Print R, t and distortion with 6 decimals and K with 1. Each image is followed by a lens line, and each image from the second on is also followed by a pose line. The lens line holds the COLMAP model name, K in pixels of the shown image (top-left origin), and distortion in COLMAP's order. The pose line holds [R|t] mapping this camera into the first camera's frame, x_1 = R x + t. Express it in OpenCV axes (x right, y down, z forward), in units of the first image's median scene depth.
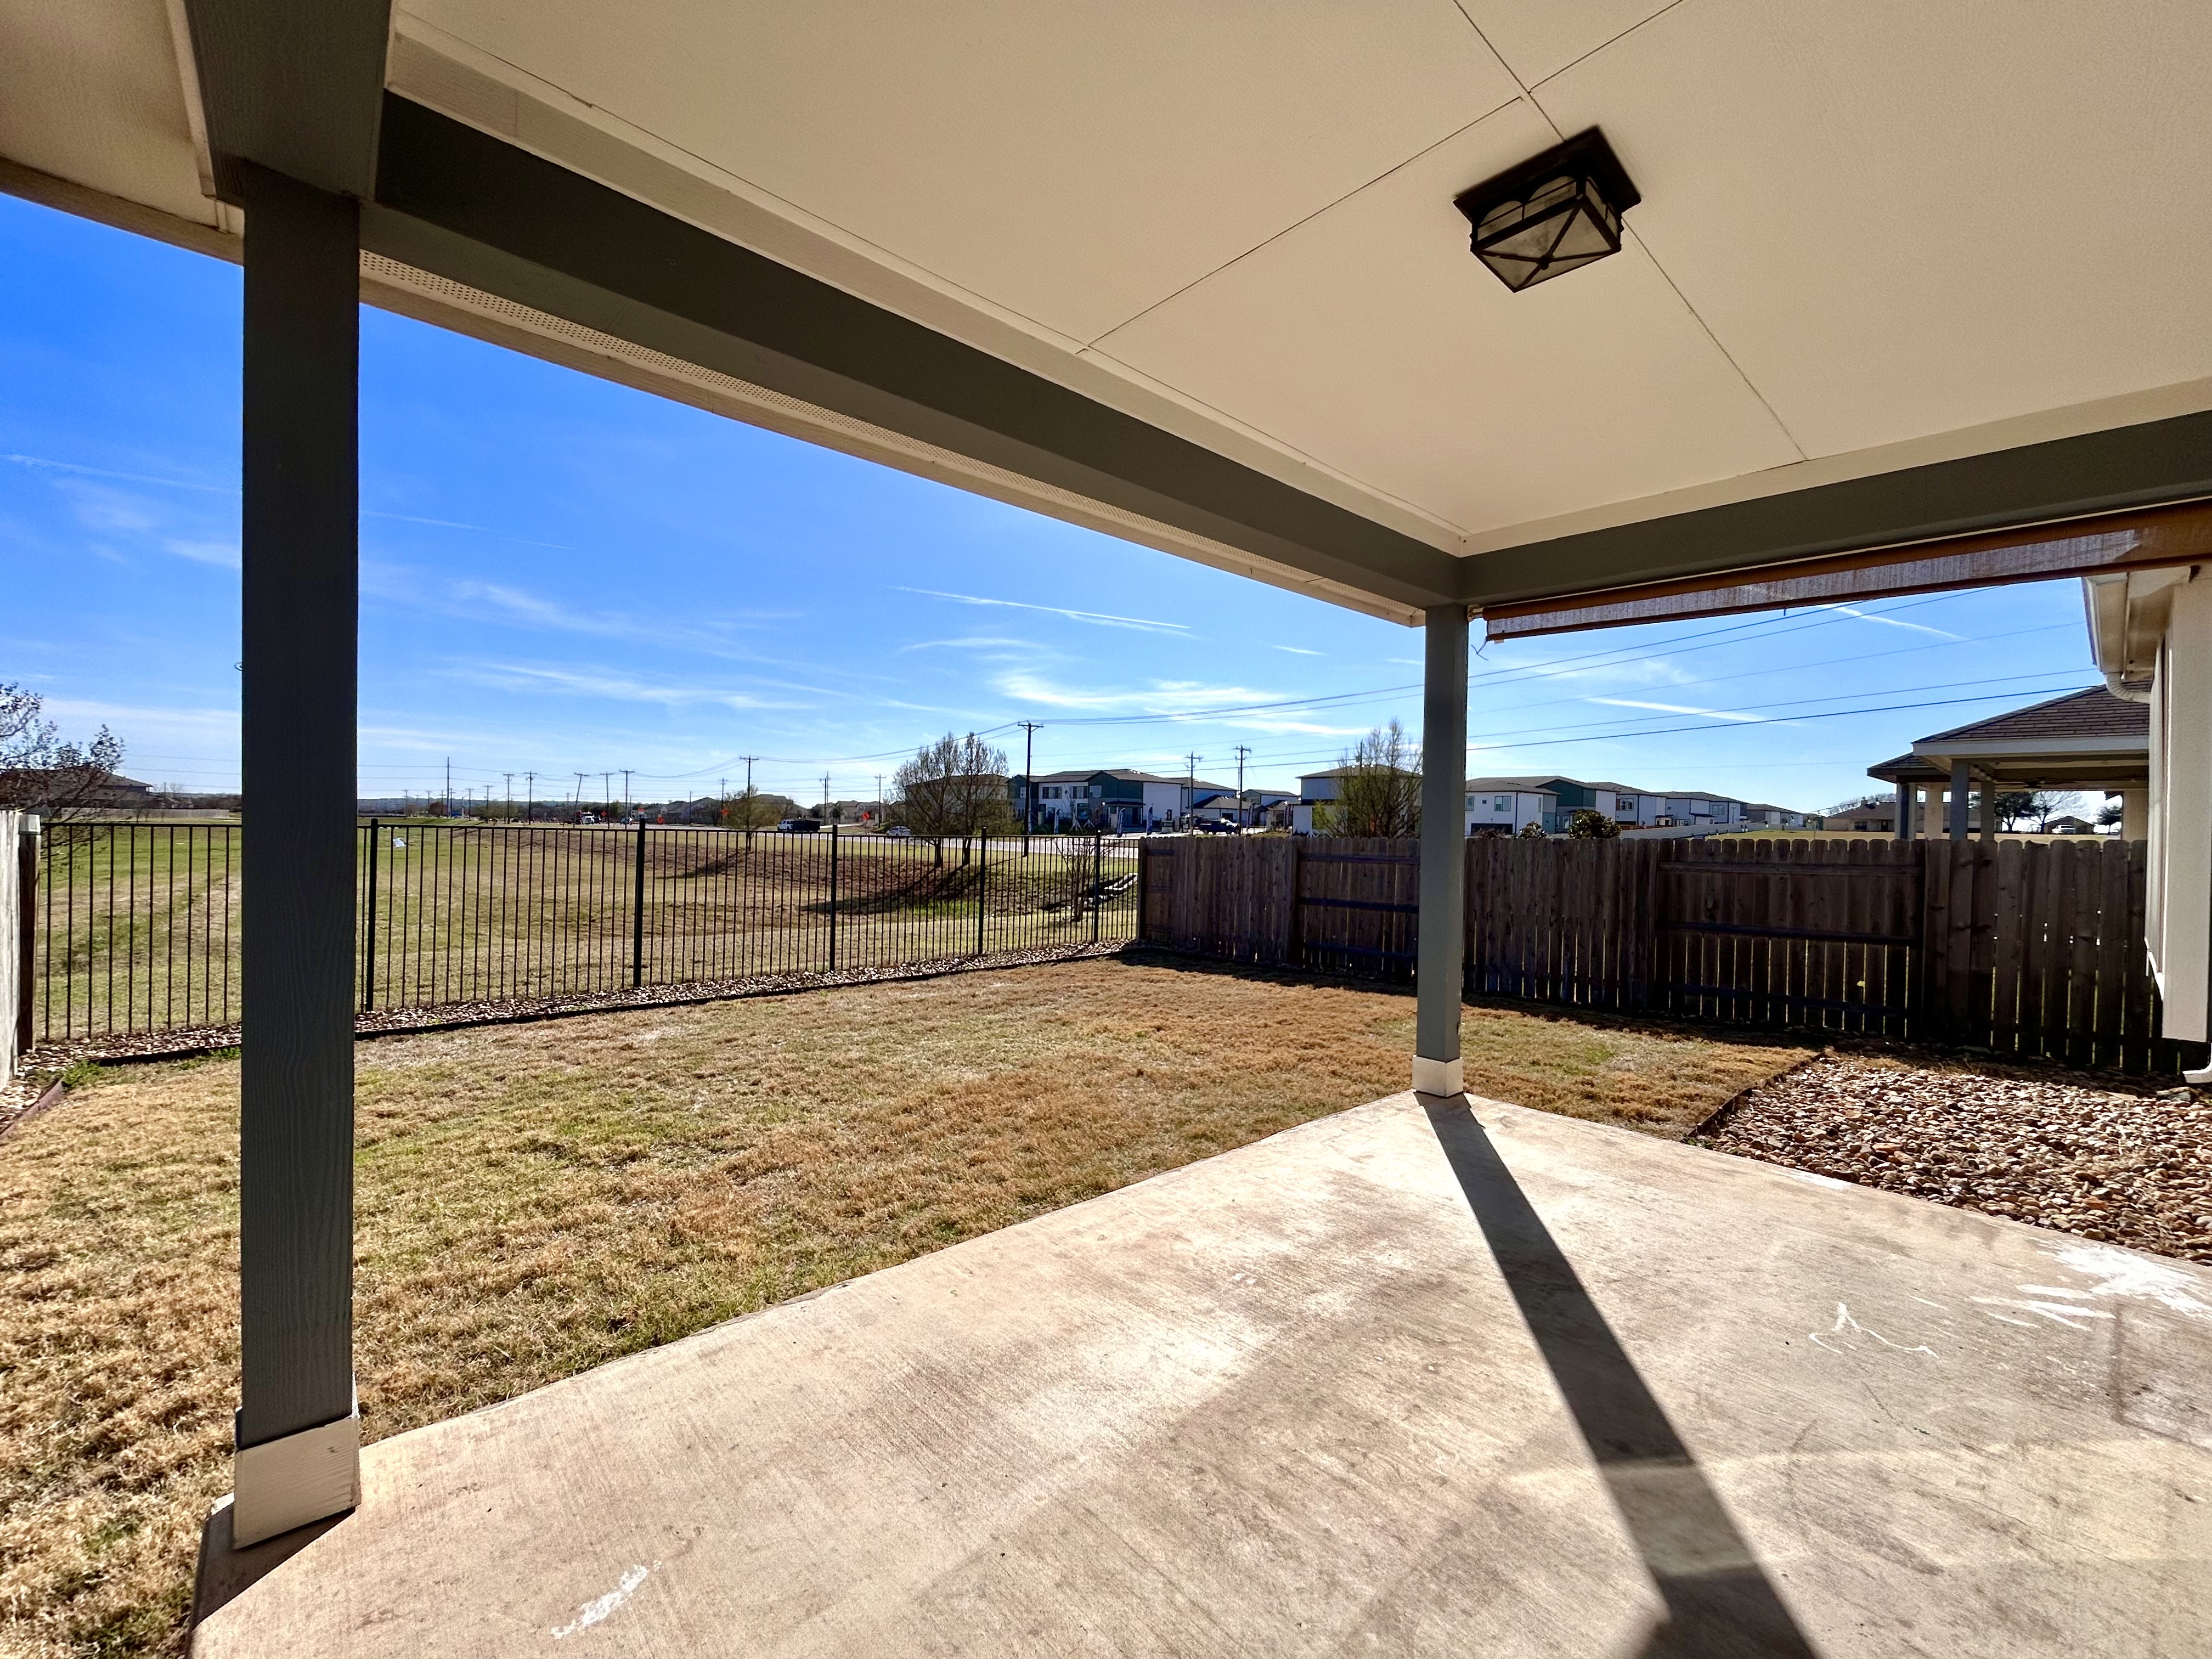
lens RADIAL K [[890.0, 0, 1111.3], [0, 890.0, 832.4], [0, 0, 1]] dist [-0.002645, 0.000919]
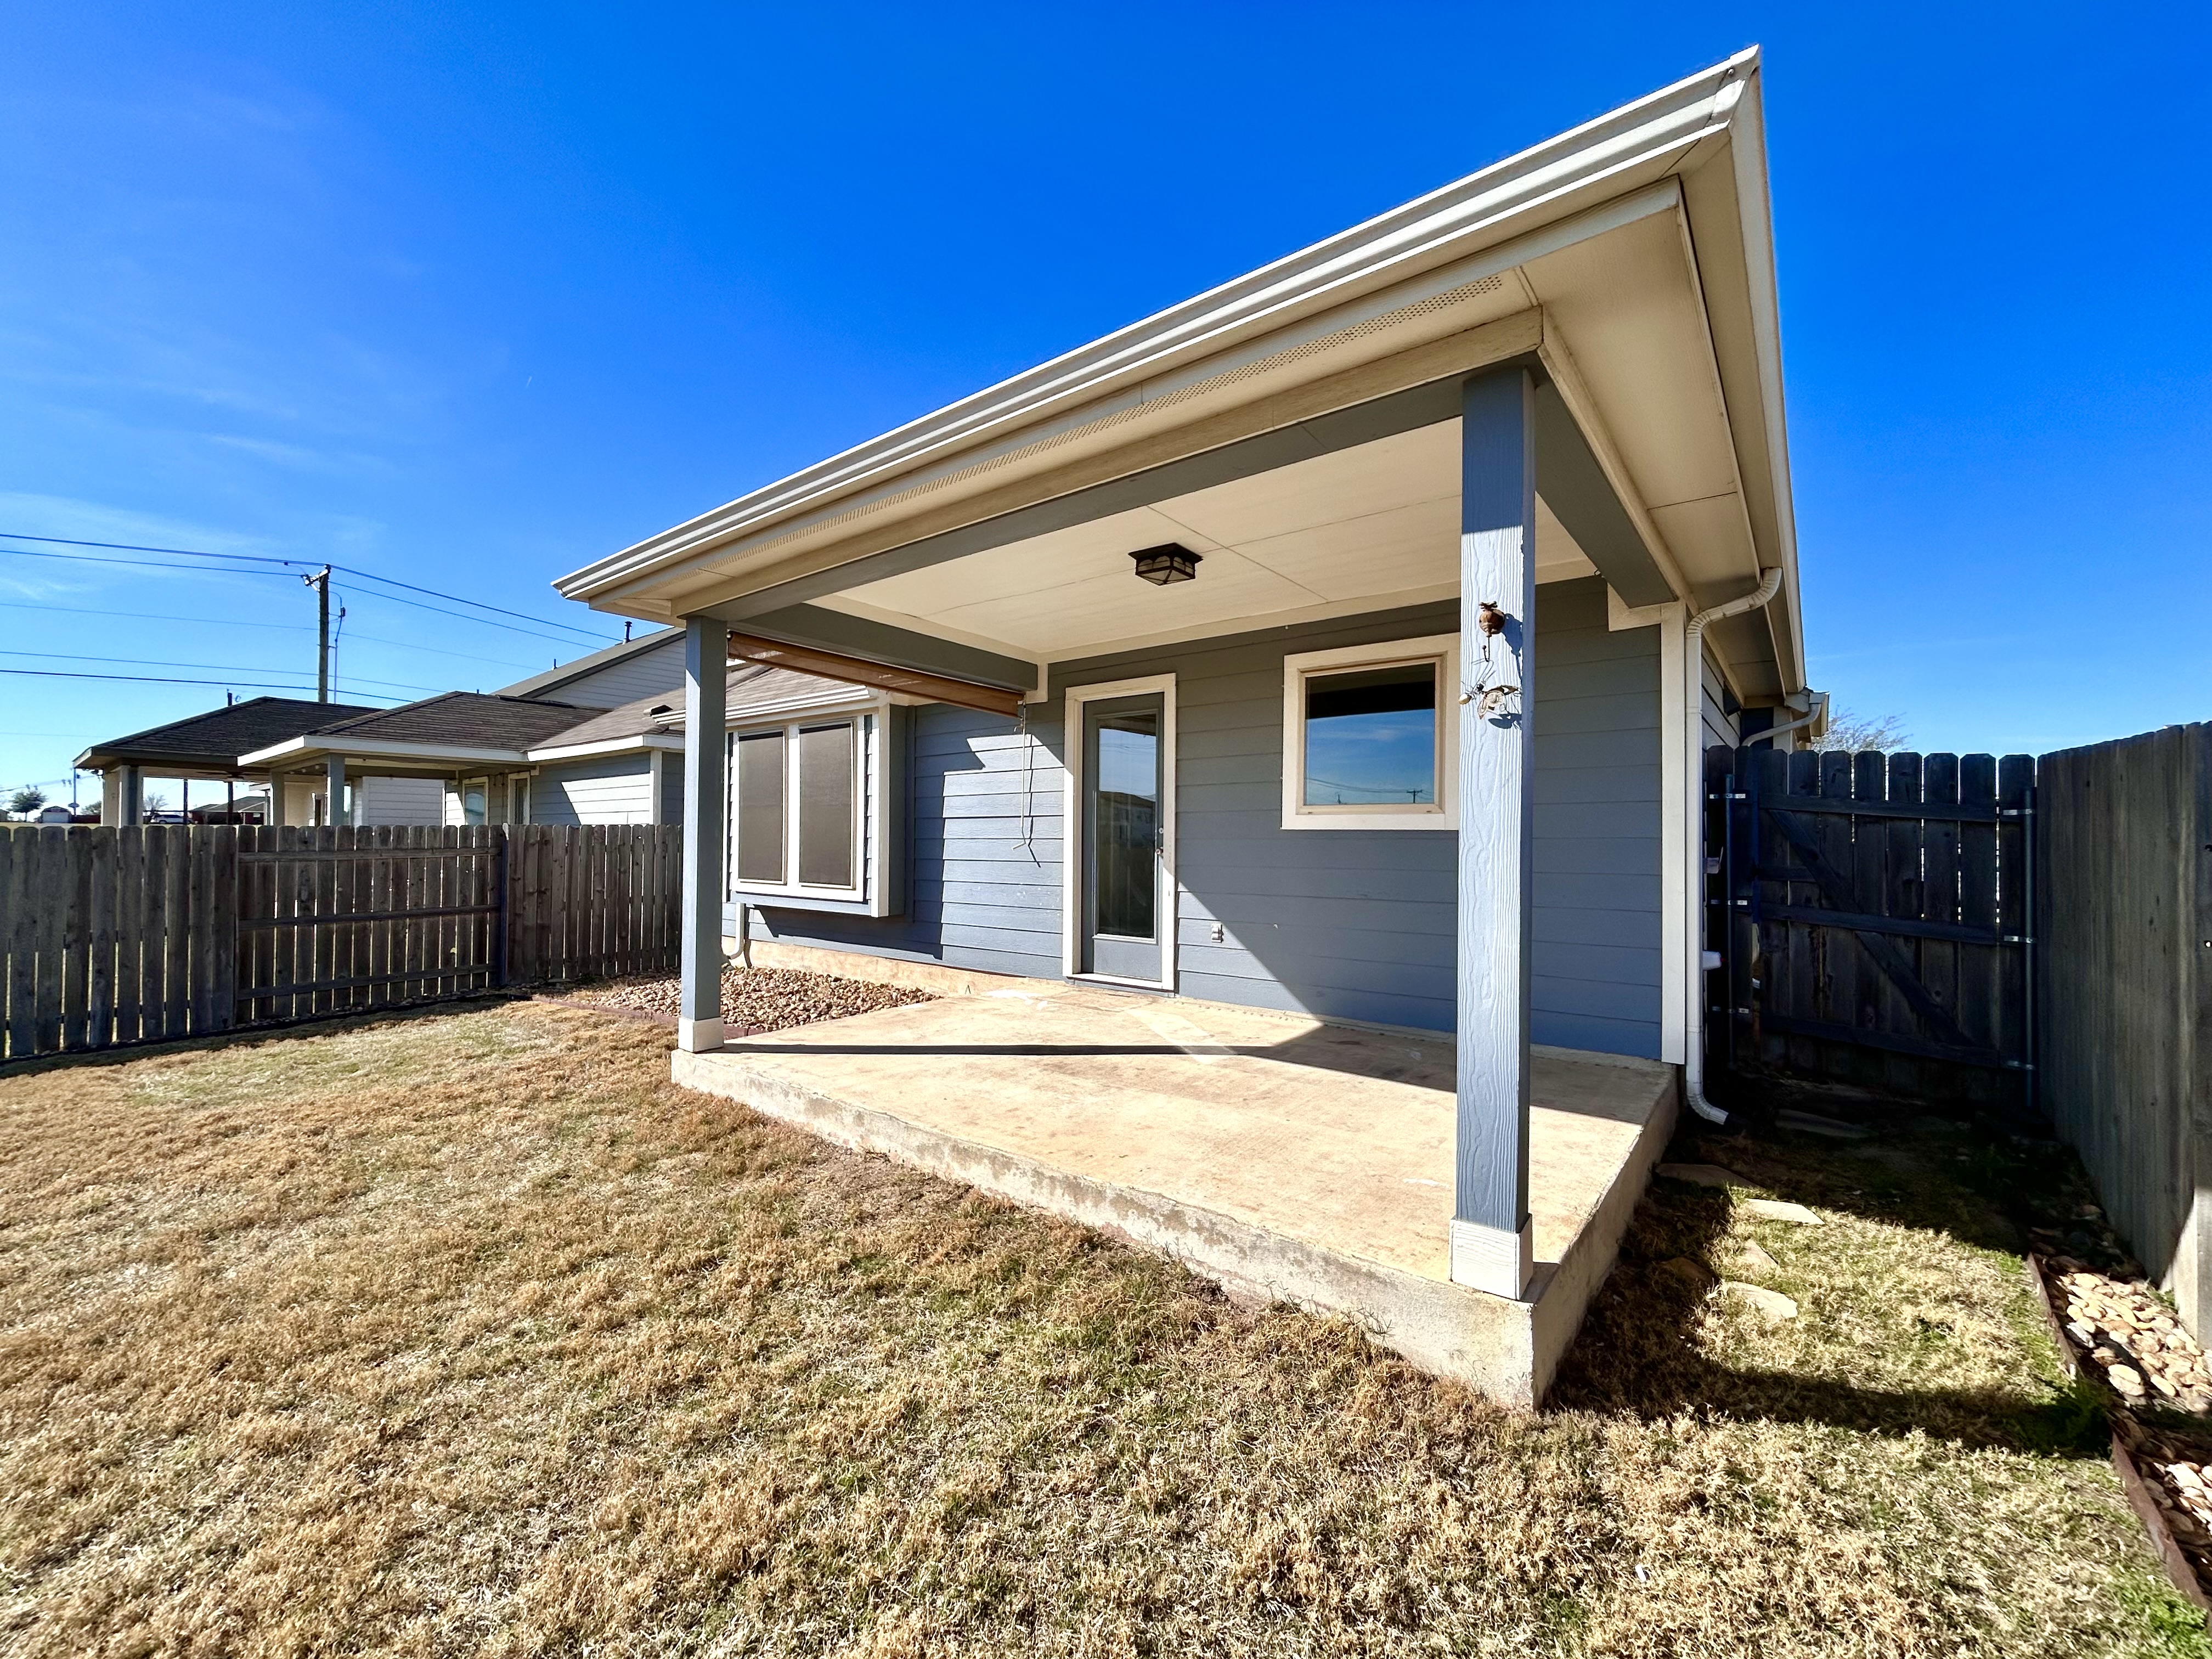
lens RADIAL K [[890.0, 0, 1103.5], [0, 890.0, 834.7], [0, 0, 1]] dist [-0.002645, 0.000919]
pose [[-0.164684, -0.013912, 0.986248, -0.403494], [-0.002328, 0.999903, 0.013716, 0.002494], [-0.986344, -0.000037, -0.164701, 0.337474]]
